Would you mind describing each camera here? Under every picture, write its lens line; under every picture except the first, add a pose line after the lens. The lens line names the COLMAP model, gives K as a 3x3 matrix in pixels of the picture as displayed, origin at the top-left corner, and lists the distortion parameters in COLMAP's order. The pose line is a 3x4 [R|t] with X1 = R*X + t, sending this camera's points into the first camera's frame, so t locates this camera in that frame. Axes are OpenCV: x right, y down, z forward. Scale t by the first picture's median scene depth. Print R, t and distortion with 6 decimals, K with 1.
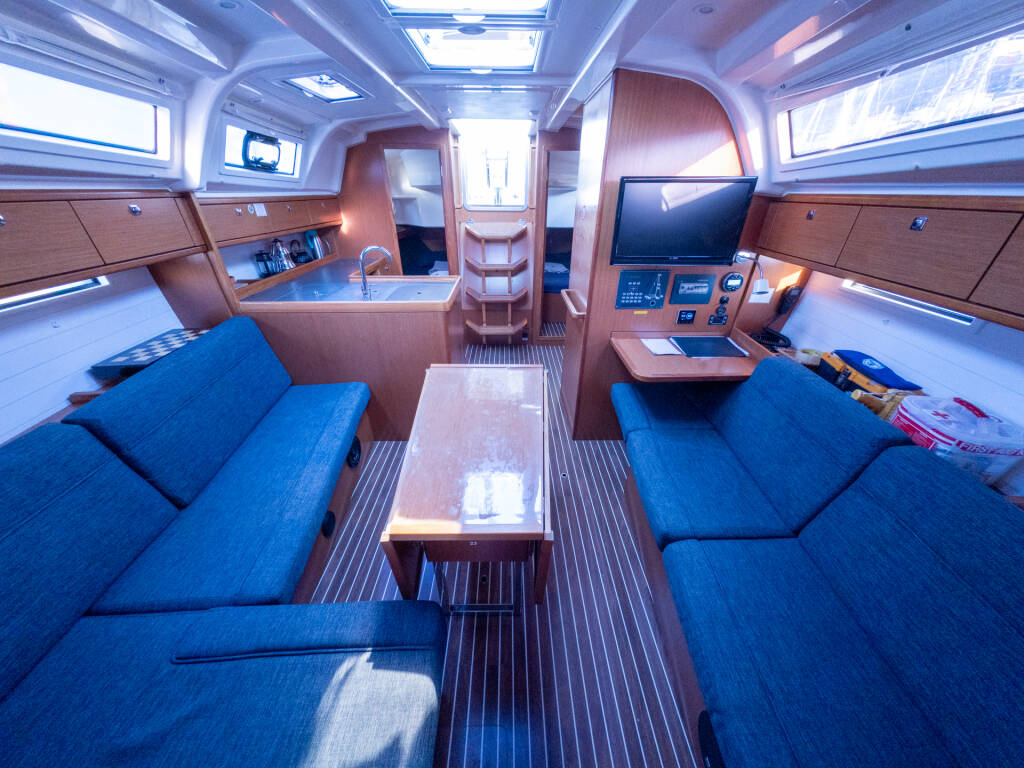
lens RADIAL K [[325.7, 0, 513.0], [0, 325.7, 374.1], [0, 0, 1]] dist [-0.001448, -0.000052]
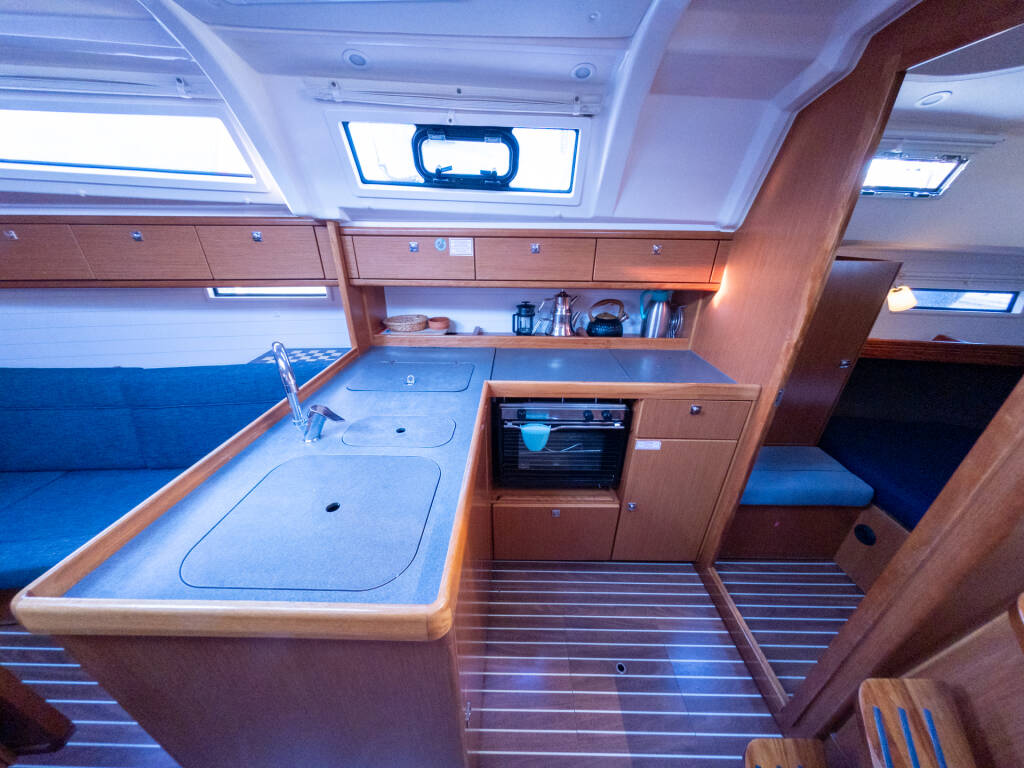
lens RADIAL K [[325.7, 0, 513.0], [0, 325.7, 374.1], [0, 0, 1]] dist [-0.001448, -0.000052]
pose [[-0.030696, 0.389853, -0.920365, -0.046110], [-0.496920, 0.792990, 0.352472, -0.512918], [0.867253, 0.468168, 0.169384, 0.962434]]
